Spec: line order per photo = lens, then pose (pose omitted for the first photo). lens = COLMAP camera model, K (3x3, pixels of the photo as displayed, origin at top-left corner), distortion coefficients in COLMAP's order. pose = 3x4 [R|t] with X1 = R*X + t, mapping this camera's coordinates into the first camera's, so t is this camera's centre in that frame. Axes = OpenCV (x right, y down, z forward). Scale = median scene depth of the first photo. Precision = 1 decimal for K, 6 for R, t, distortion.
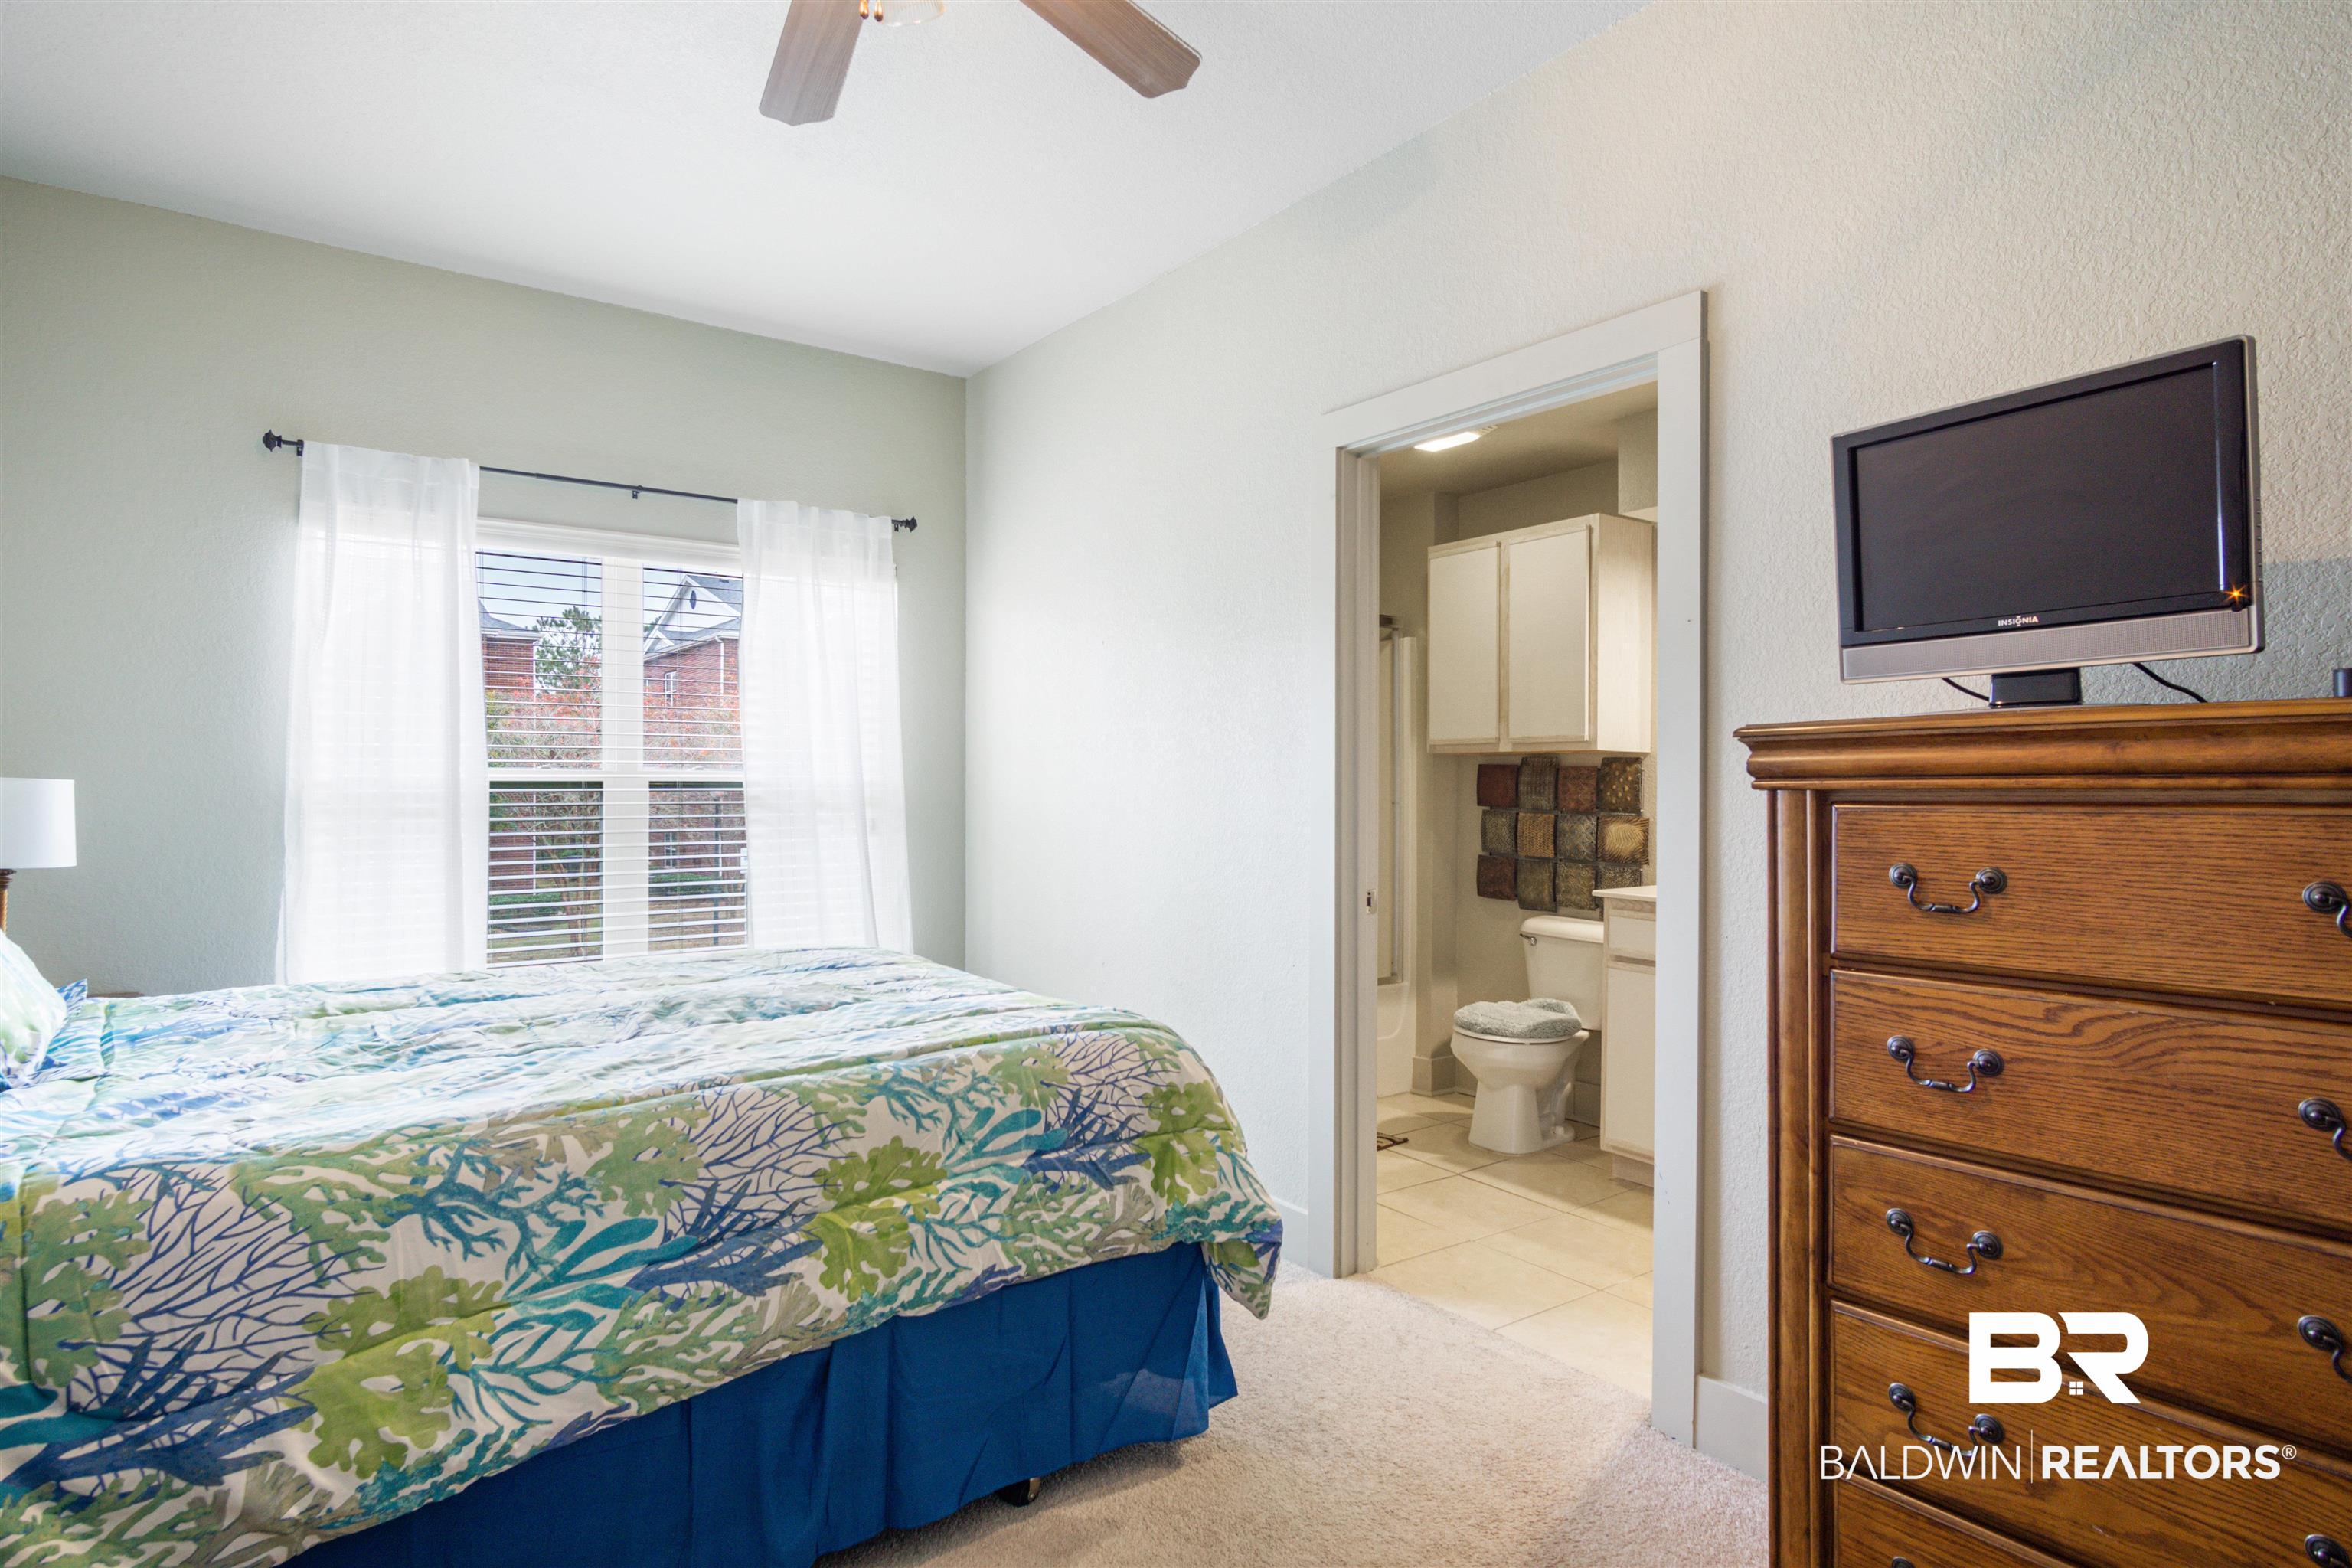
lens RADIAL K [[1256.5, 0, 1164.5], [0, 1256.5, 780.4], [0, 0, 1]] dist [-0.019636, 0.010239]
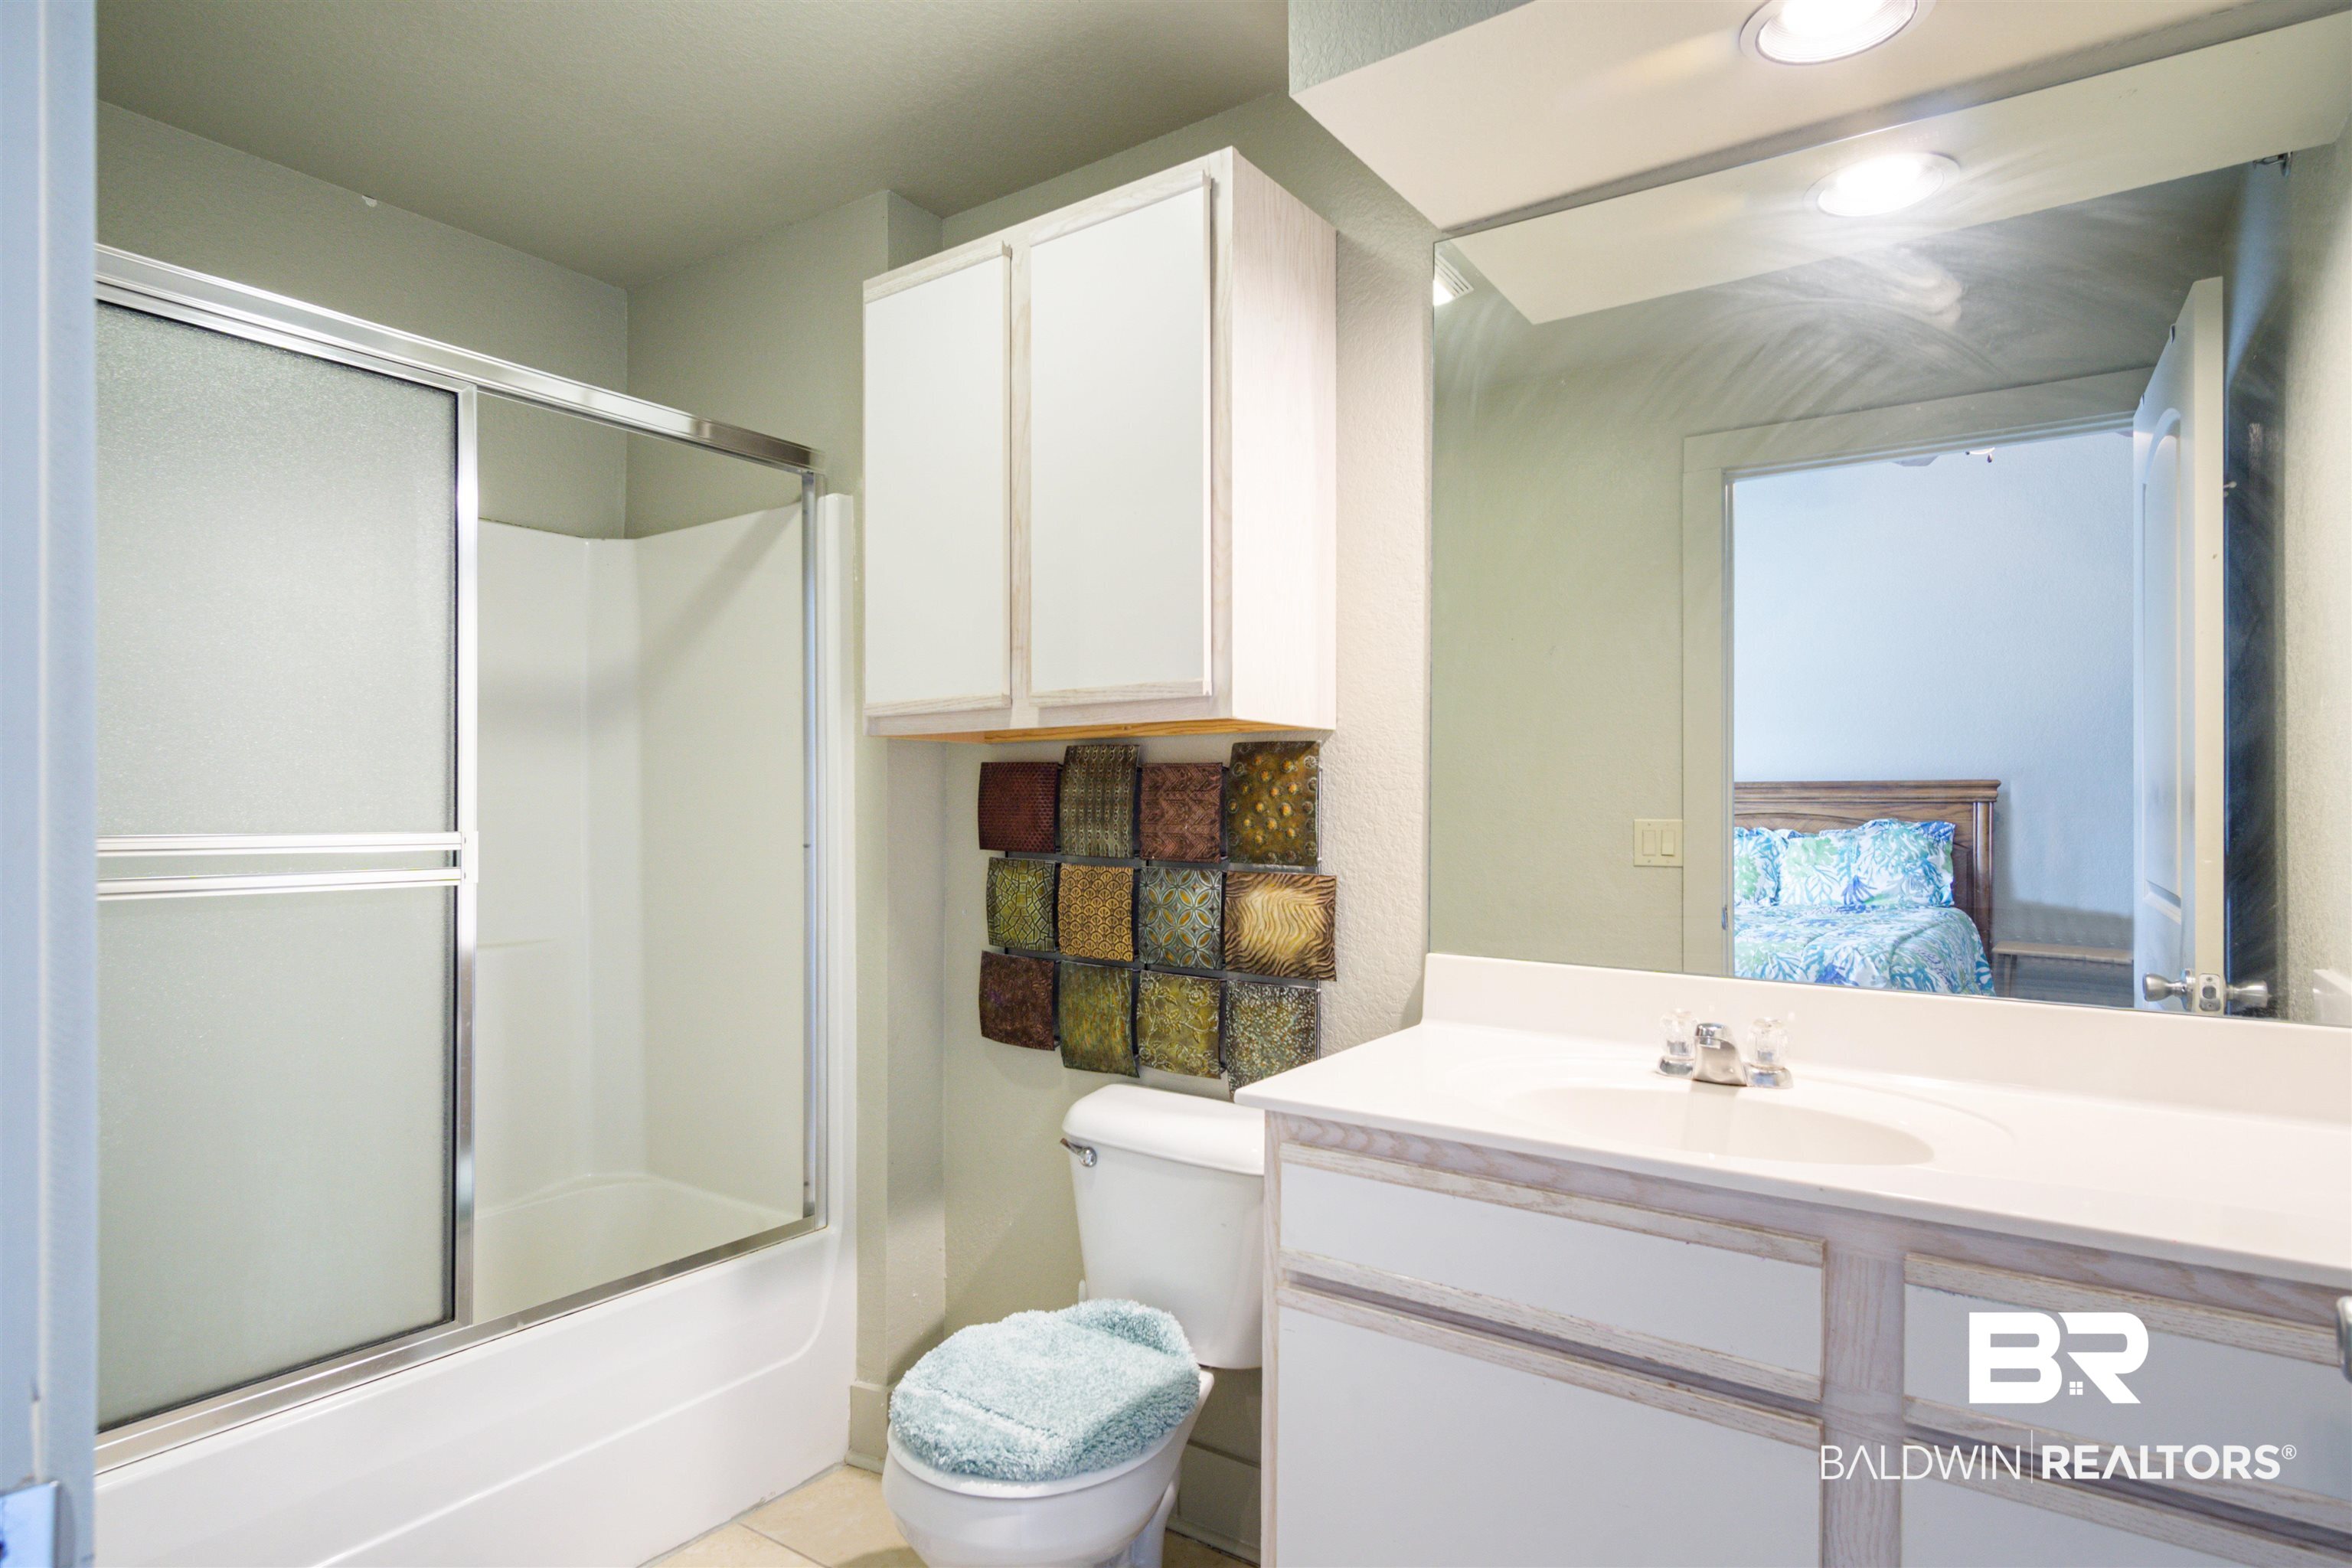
lens RADIAL K [[1256.5, 0, 1164.5], [0, 1256.5, 780.4], [0, 0, 1]] dist [-0.019636, 0.010239]
pose [[0.947398, -0.000117, 0.320058, 0.174428], [0.006191, 0.999820, -0.017958, 0.003251], [-0.319998, 0.018995, 0.947228, 0.559750]]
